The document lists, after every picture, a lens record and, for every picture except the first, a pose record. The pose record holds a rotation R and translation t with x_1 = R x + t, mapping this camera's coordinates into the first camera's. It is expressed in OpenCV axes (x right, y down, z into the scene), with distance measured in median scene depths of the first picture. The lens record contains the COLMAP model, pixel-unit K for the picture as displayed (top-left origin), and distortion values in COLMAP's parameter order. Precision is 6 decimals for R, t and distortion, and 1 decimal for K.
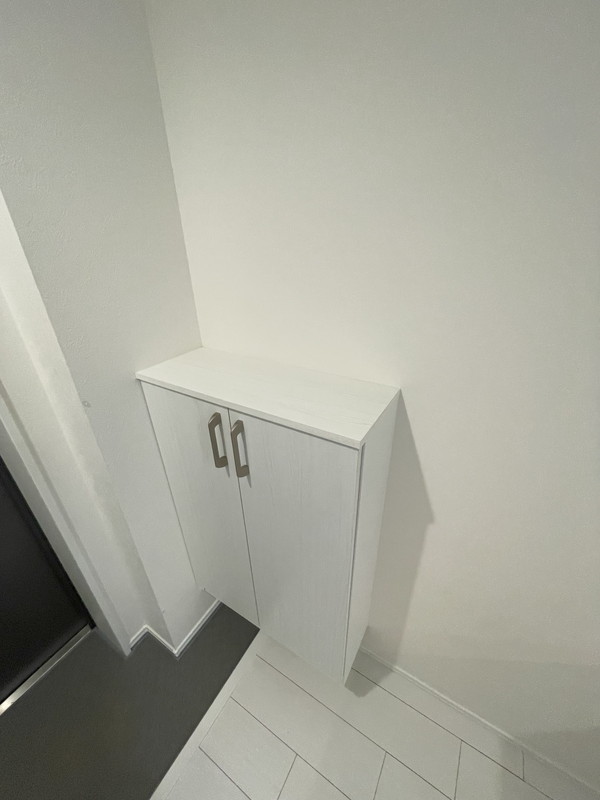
lens RADIAL K [[322.7, 0, 300.0], [0, 322.7, 400.0], [0, 0, 1]] dist [-0.001087, -0.000221]
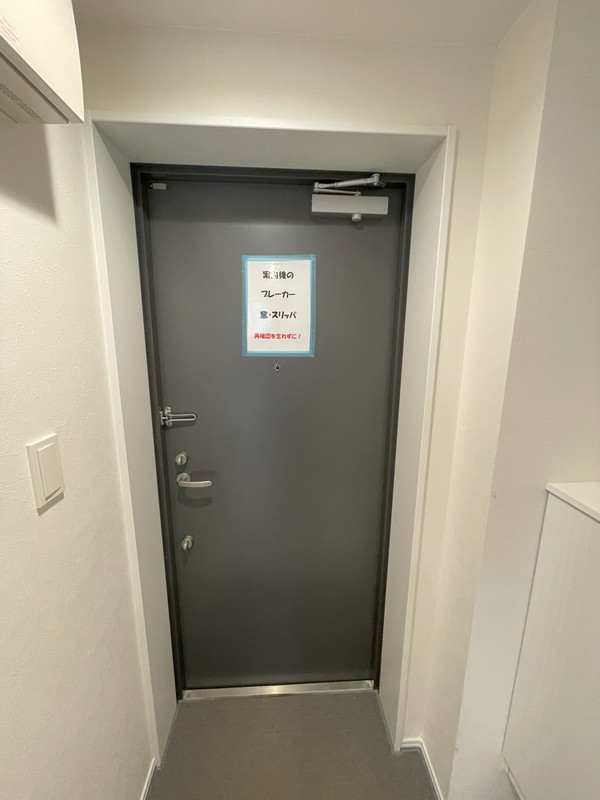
lens RADIAL K [[322.7, 0, 300.0], [0, 322.7, 400.0], [0, 0, 1]] dist [-0.001087, -0.000221]
pose [[0.564187, 0.188488, -0.803844, -0.198969], [-0.397452, 0.915366, -0.064318, 0.042352], [0.723688, 0.355777, 0.591353, -0.176827]]
